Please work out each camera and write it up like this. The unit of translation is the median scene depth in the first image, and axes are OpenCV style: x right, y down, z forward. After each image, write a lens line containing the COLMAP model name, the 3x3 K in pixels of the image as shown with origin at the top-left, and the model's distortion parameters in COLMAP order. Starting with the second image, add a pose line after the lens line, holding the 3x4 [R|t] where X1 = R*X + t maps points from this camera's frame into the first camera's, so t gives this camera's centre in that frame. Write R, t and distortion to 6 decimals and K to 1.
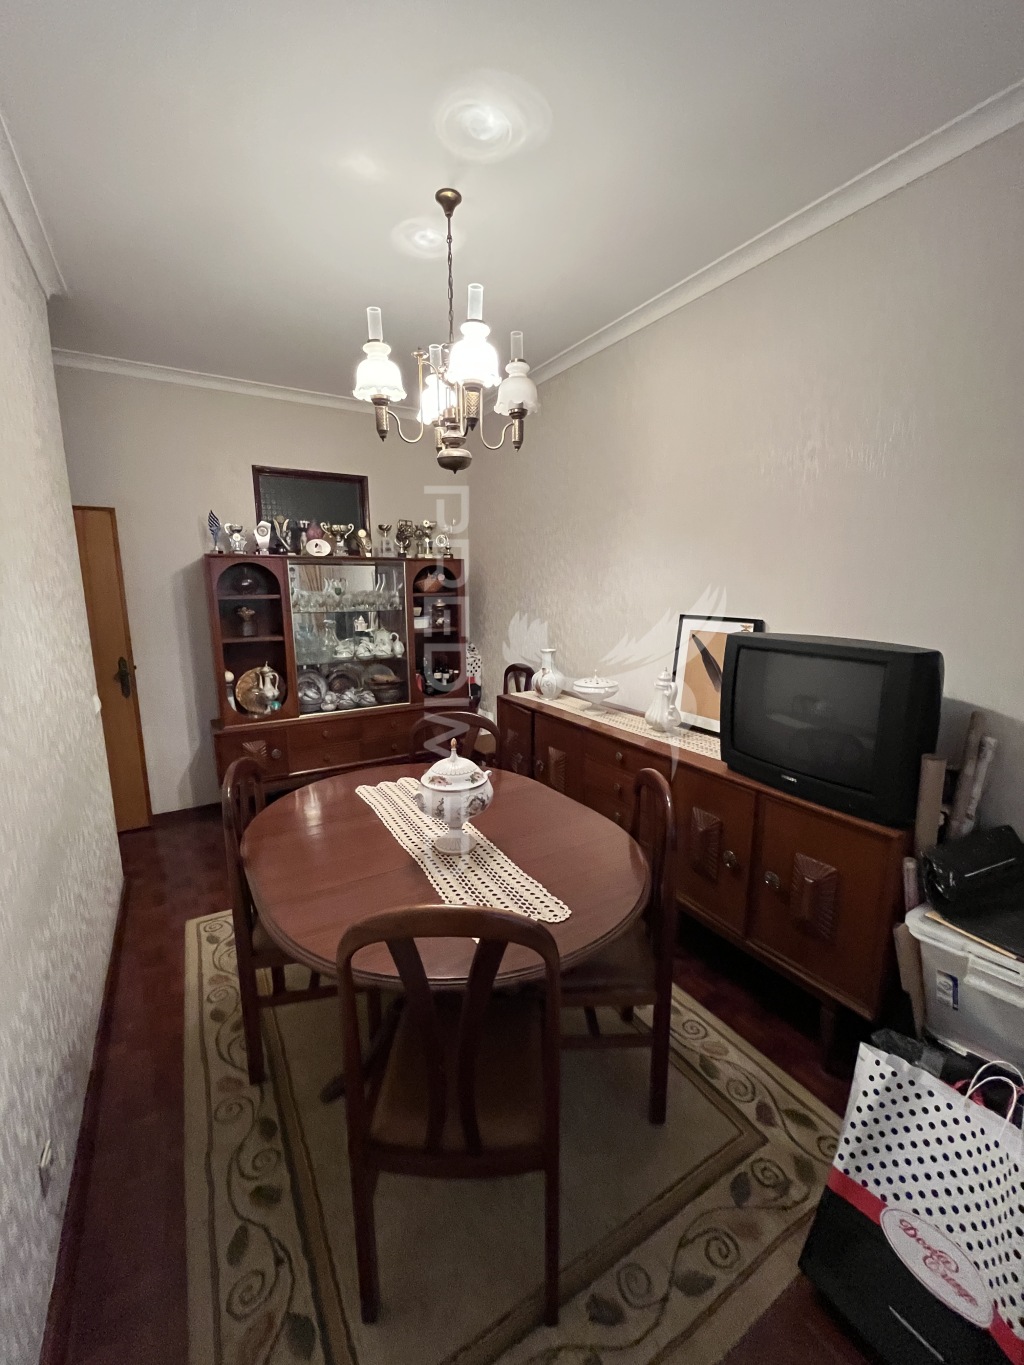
lens RADIAL K [[549.2, 0, 512.0], [0, 549.2, 682.5], [0, 0, 1]] dist [0.000494, 0.000196]
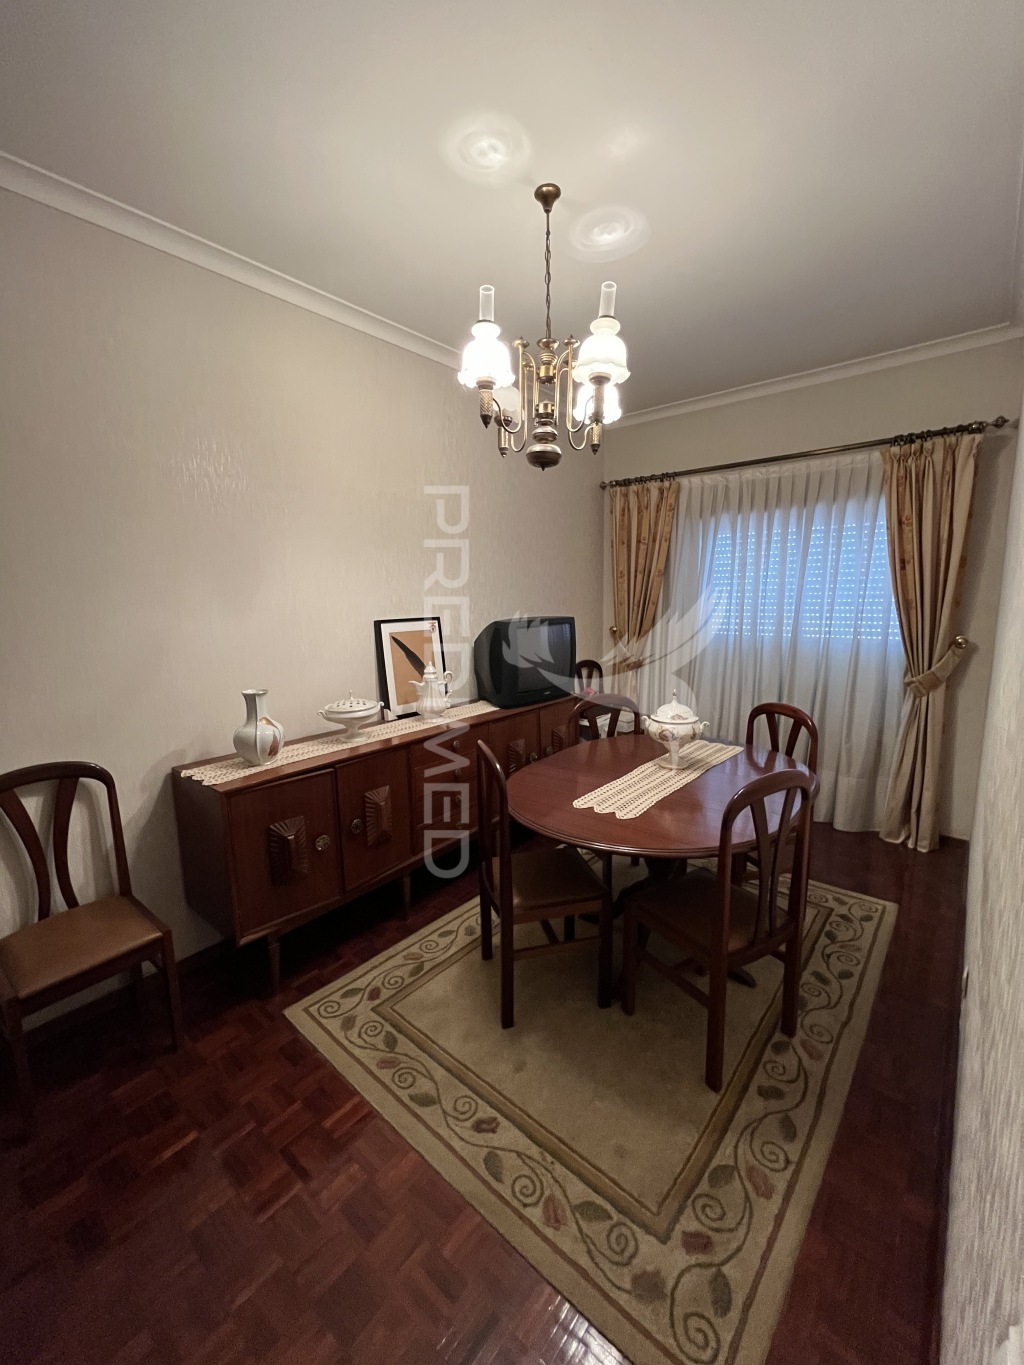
lens RADIAL K [[549.2, 0, 512.0], [0, 549.2, 682.5], [0, 0, 1]] dist [0.000494, 0.000196]
pose [[-0.316514, -0.143328, 0.937697, -1.051638], [0.191231, 0.958583, 0.211069, -0.240838], [-0.929112, 0.246123, -0.275996, 1.423054]]
